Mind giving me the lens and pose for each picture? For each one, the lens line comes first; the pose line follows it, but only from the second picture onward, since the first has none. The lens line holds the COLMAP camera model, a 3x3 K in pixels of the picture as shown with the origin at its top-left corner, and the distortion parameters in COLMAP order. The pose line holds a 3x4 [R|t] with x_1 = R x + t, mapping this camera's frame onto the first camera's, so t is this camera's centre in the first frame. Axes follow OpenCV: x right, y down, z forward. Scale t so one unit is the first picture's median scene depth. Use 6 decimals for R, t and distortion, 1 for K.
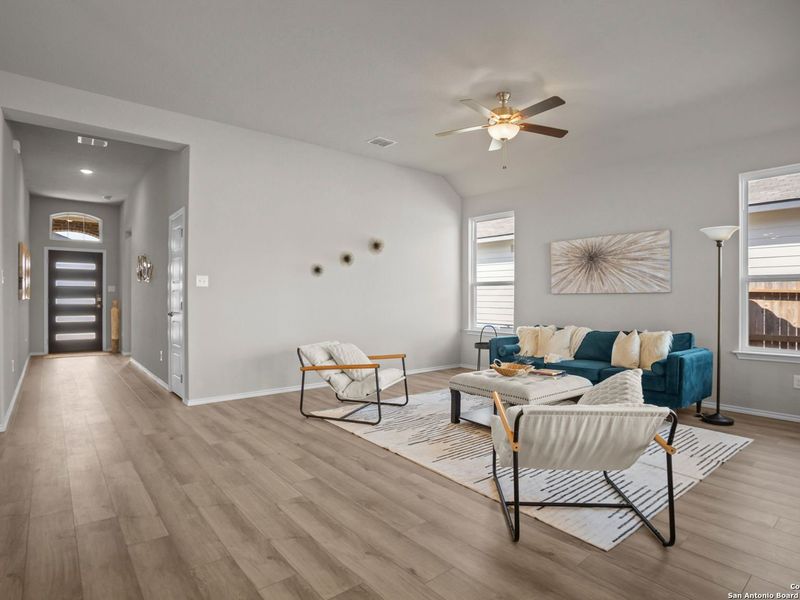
lens RADIAL K [[446.6, 0, 408.7], [0, 446.6, 300.2], [0, 0, 1]] dist [-0.041190, 0.013570]
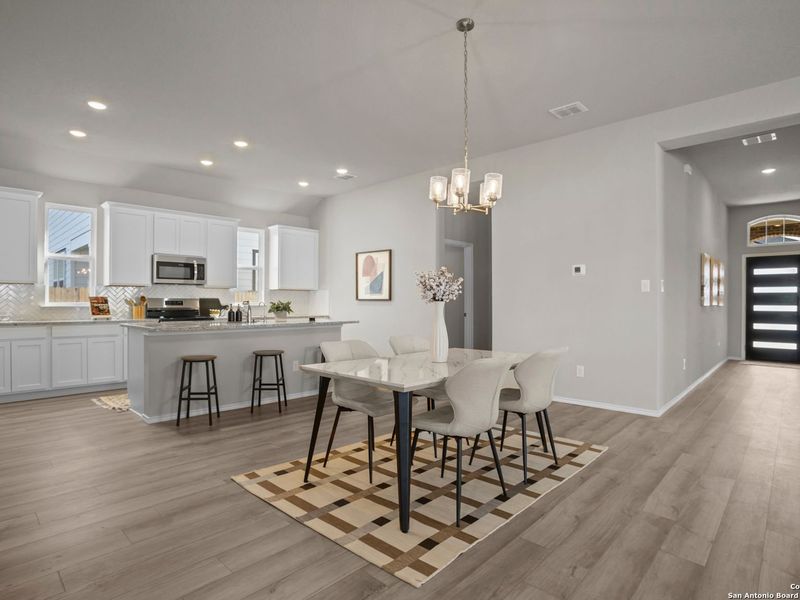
lens RADIAL K [[446.6, 0, 401.2], [0, 446.6, 302.3], [0, 0, 1]] dist [-0.041190, 0.013570]
pose [[0.129473, -0.001146, -0.991582, 0.104630], [-0.012046, 0.999924, -0.002729, 0.002003], [0.991510, 0.012298, 0.129449, 0.104107]]
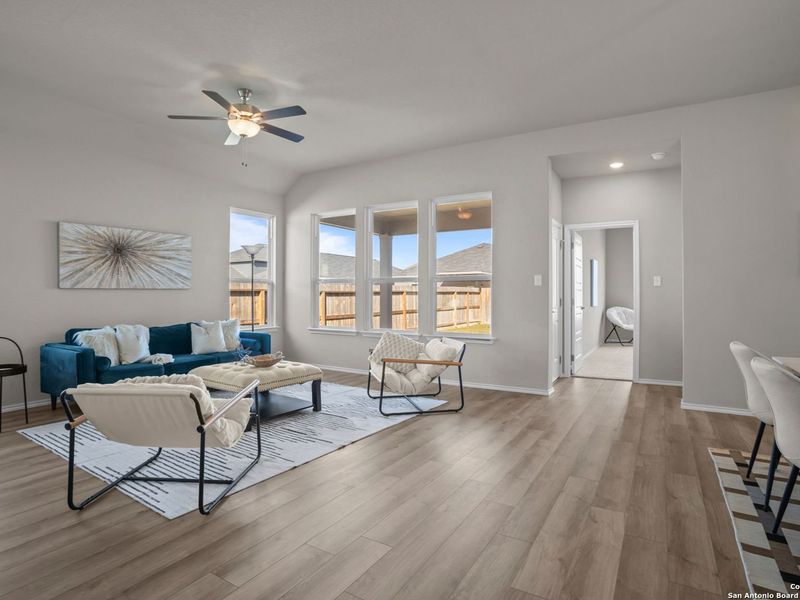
lens RADIAL K [[446.6, 0, 393.8], [0, 446.6, 297.3], [0, 0, 1]] dist [-0.041190, 0.013570]
pose [[-0.315008, -0.010630, 0.949030, -0.647860], [0.003596, 0.999917, 0.012394, -0.006629], [-0.949082, 0.007317, -0.314943, 0.761162]]
